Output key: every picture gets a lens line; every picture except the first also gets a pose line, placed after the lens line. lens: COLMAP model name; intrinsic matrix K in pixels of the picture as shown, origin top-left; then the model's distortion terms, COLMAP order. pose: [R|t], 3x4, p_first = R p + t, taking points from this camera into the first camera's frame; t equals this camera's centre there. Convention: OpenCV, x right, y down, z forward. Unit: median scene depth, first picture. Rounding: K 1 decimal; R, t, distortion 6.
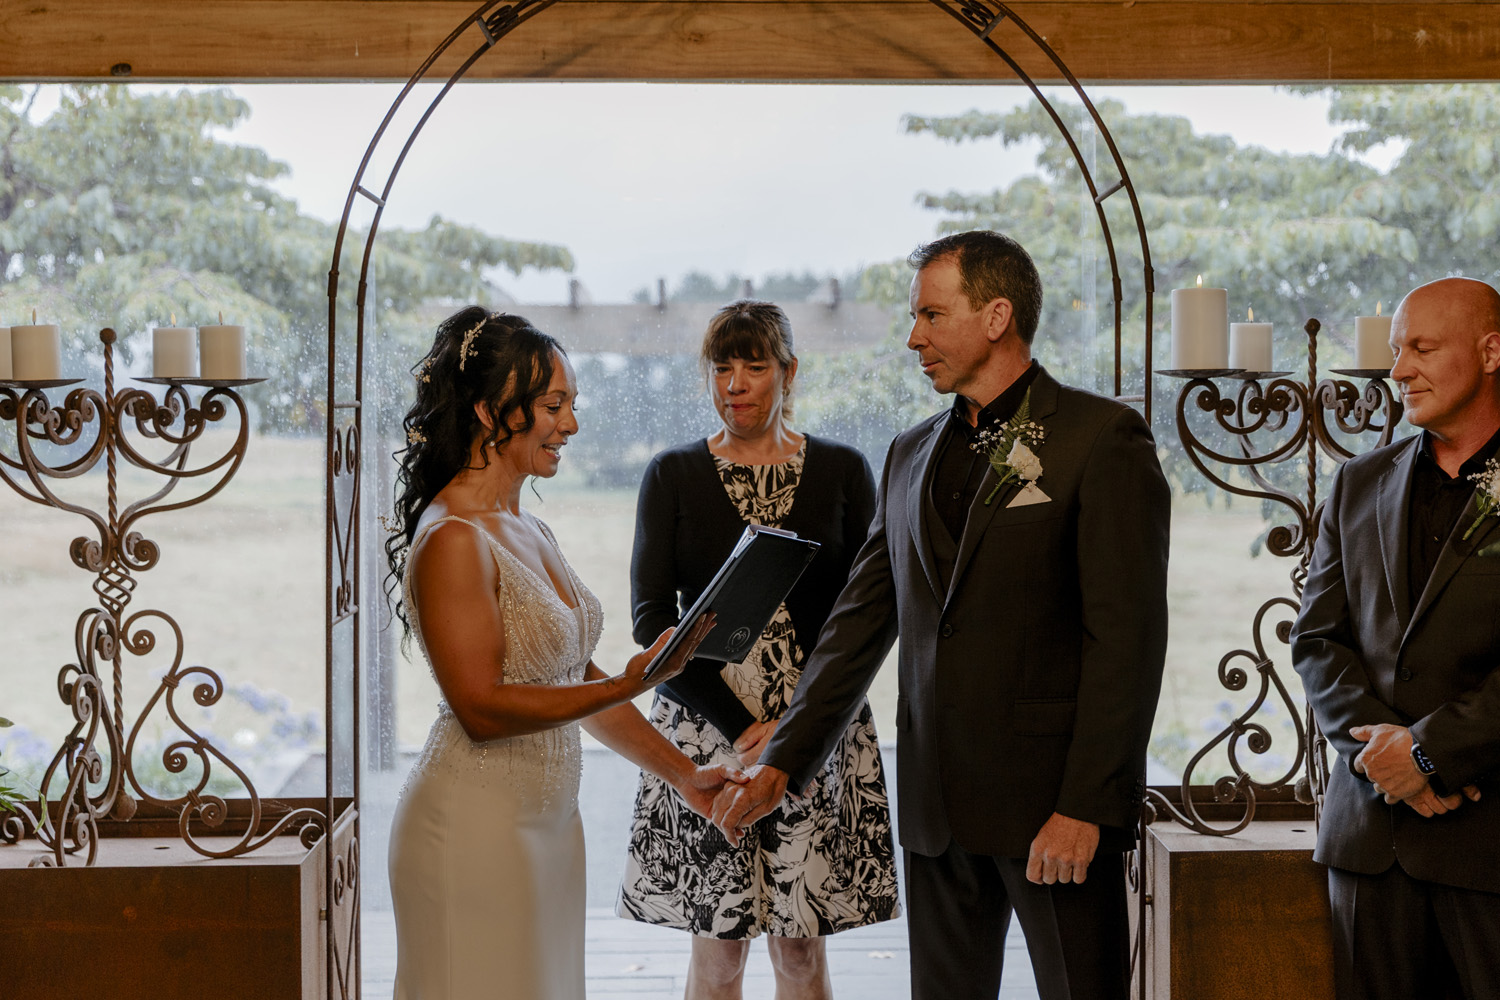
lens RADIAL K [[2150.5, 0, 757.2], [0, 2150.5, 486.9], [0, 0, 1]] dist [0.015053, 0.000000]
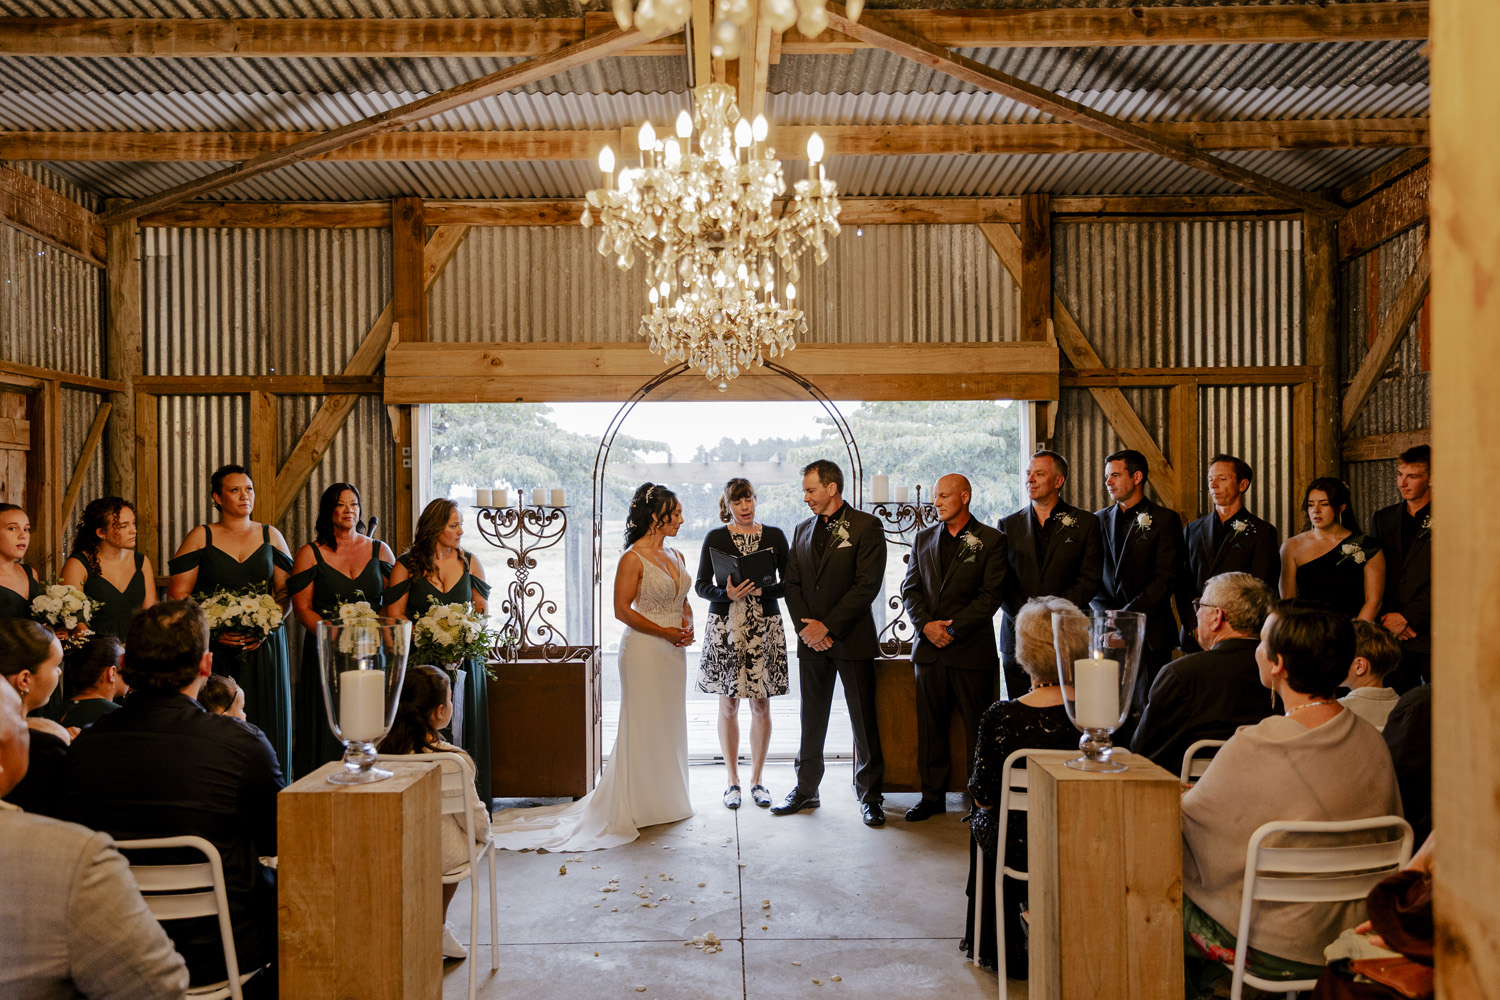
lens RADIAL K [[1282.5, 0, 736.0], [0, 1282.5, 509.0], [0, 0, 1]] dist [0.070123, -0.001856]
pose [[0.999583, -0.001344, -0.028850, 0.053844], [0.000701, 0.999752, -0.022270, -0.004808], [0.028873, 0.022240, 0.999336, -0.773113]]
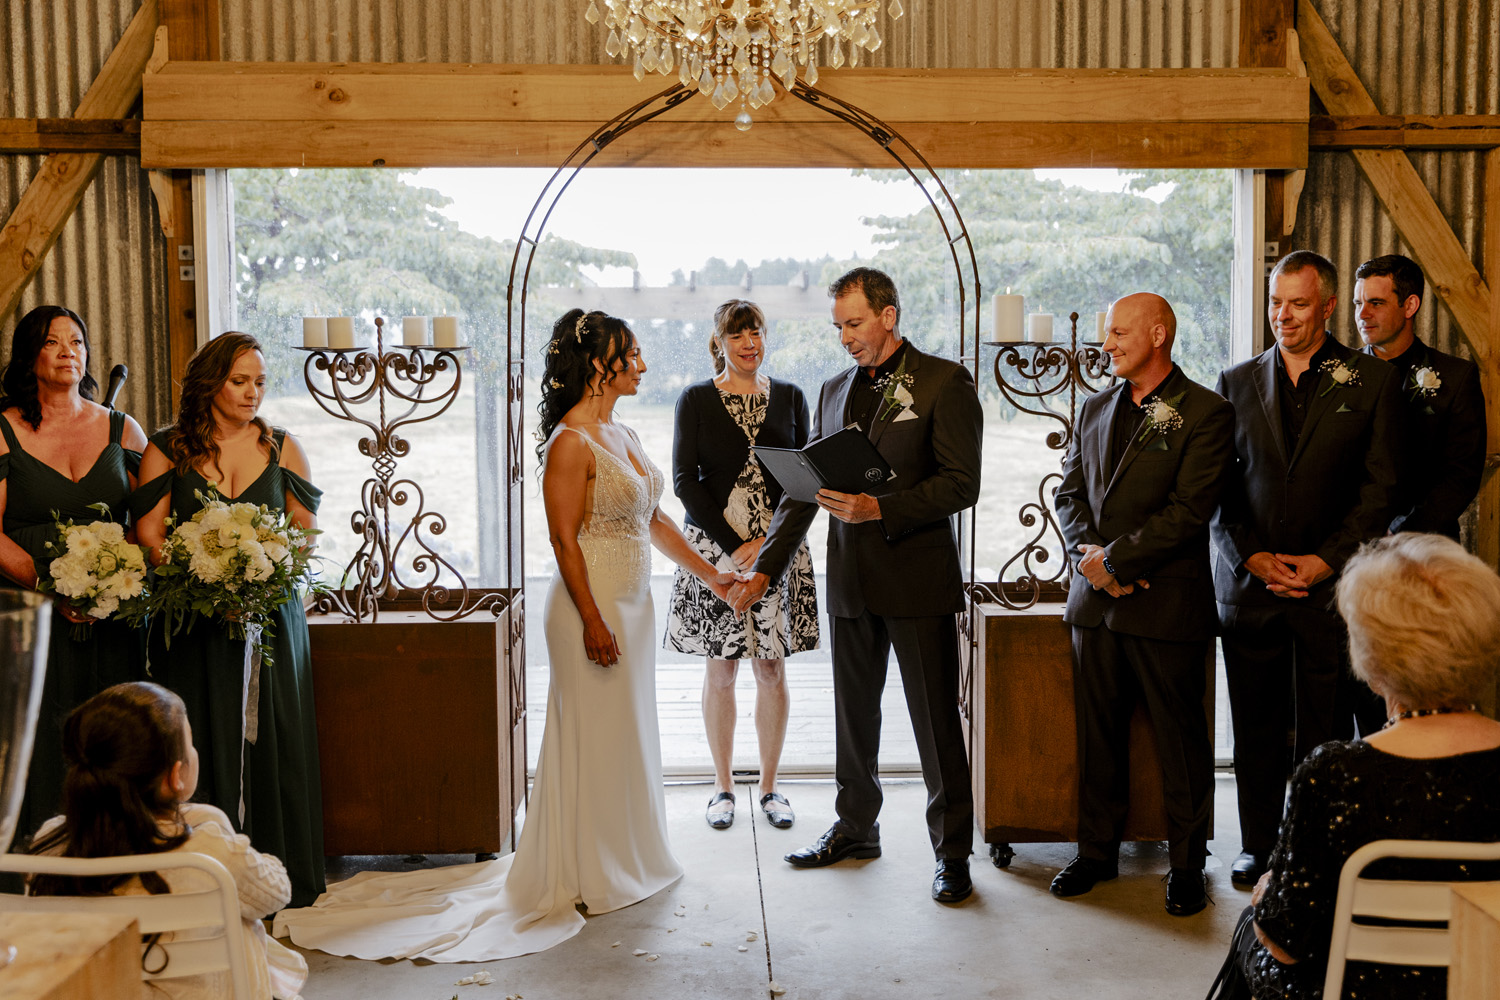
lens RADIAL K [[1599.4, 0, 754.9], [0, 1599.4, 478.6], [0, 0, 1]] dist [0.009261, 0.000000]
pose [[0.999998, 0.000990, -0.001701, 0.003773], [-0.000907, 0.998838, 0.048181, -0.006069], [0.001747, -0.048180, 0.998837, -0.282172]]
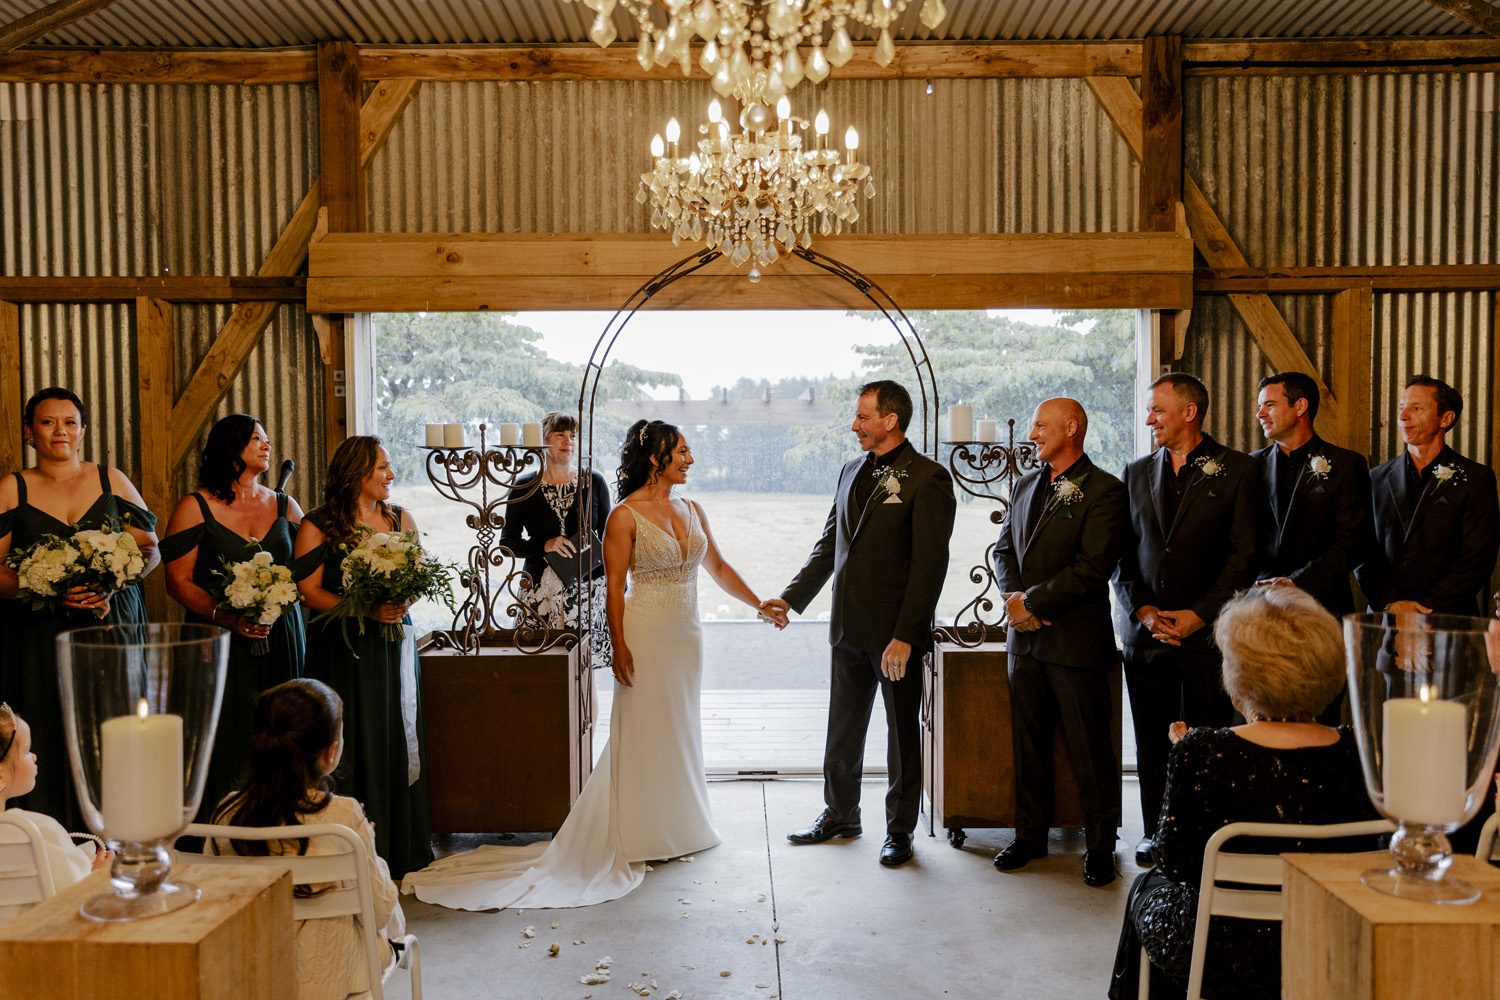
lens RADIAL K [[1245.6, 0, 739.4], [0, 1245.6, 510.0], [0, 0, 1]] dist [0.011230, -0.002758]
pose [[0.999364, 0.001306, -0.035628, 0.019268], [-0.000713, 0.999861, 0.016667, -0.004160], [0.035645, -0.016631, 0.999226, -0.307614]]
